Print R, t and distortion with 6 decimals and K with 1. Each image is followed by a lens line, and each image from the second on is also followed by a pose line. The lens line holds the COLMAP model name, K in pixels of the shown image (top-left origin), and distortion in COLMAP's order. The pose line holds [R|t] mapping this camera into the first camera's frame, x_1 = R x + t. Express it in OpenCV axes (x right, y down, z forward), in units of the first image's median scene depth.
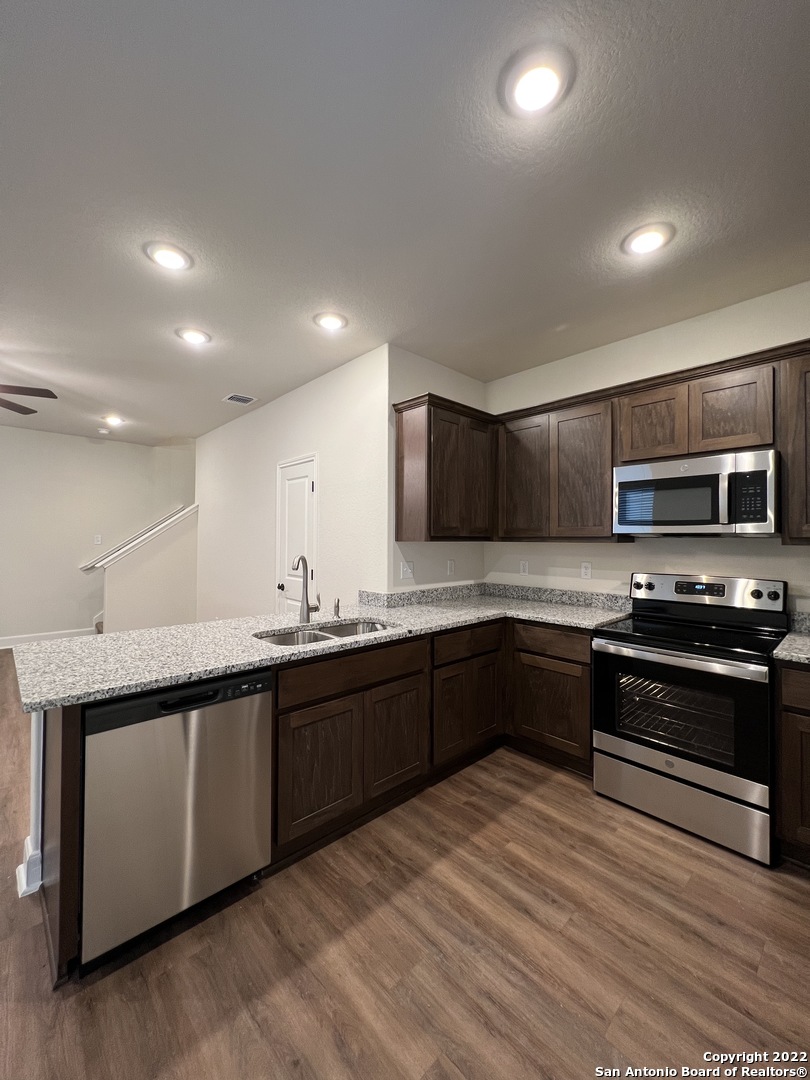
lens RADIAL K [[431.9, 0, 406.3], [0, 431.9, 535.3], [0, 0, 1]] dist [-0.000953, 0.000722]
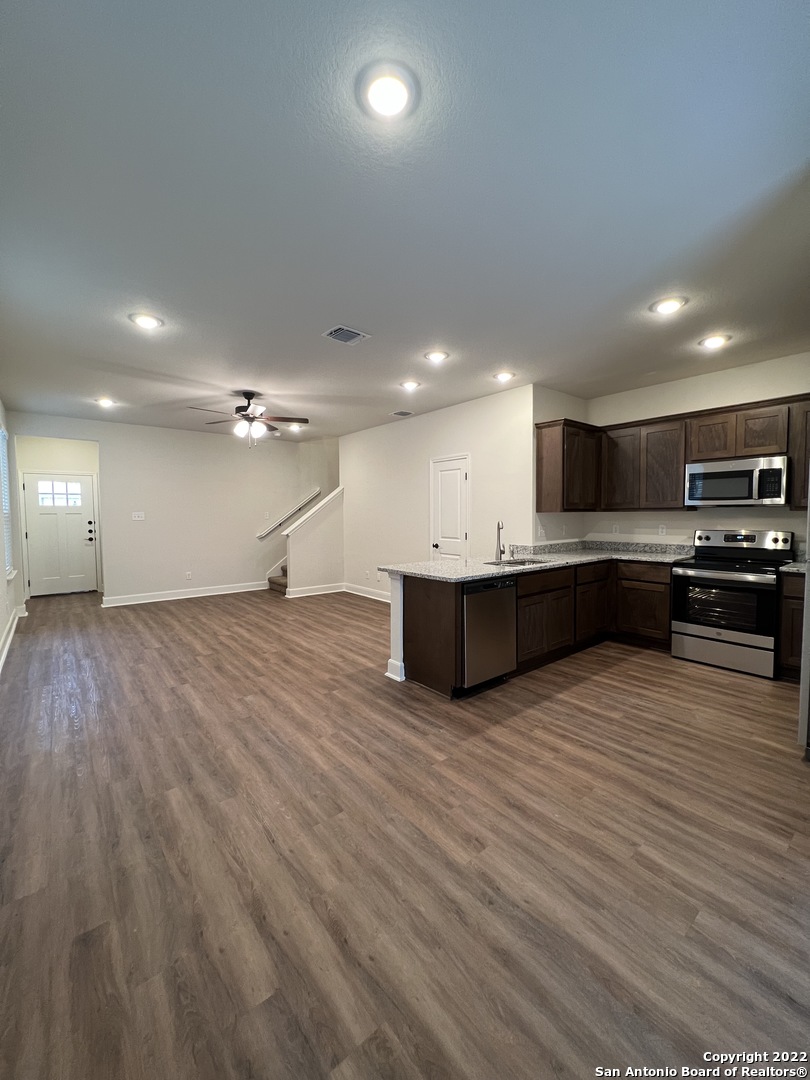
lens RADIAL K [[431.9, 0, 406.3], [0, 431.9, 535.3], [0, 0, 1]] dist [-0.000953, 0.000722]
pose [[0.997582, -0.011213, -0.068593, -0.517067], [0.015374, 0.998054, 0.060433, -0.007018], [0.067782, -0.061342, 0.995813, -0.786752]]
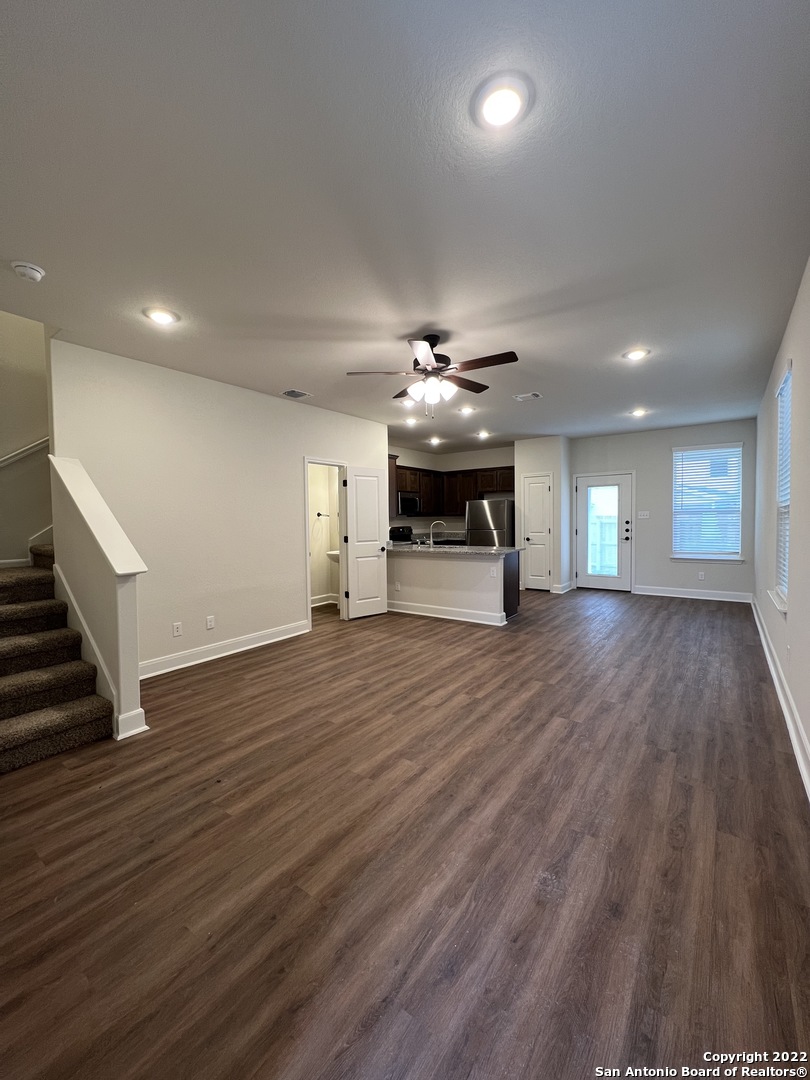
lens RADIAL K [[434.8, 0, 405.0], [0, 434.8, 534.9], [0, 0, 1]] dist [-0.003400, -0.000258]
pose [[-0.180112, -0.043748, 0.982673, -2.921263], [0.004183, 0.998967, 0.045240, 0.008197], [-0.983637, 0.012259, -0.179743, 1.724999]]
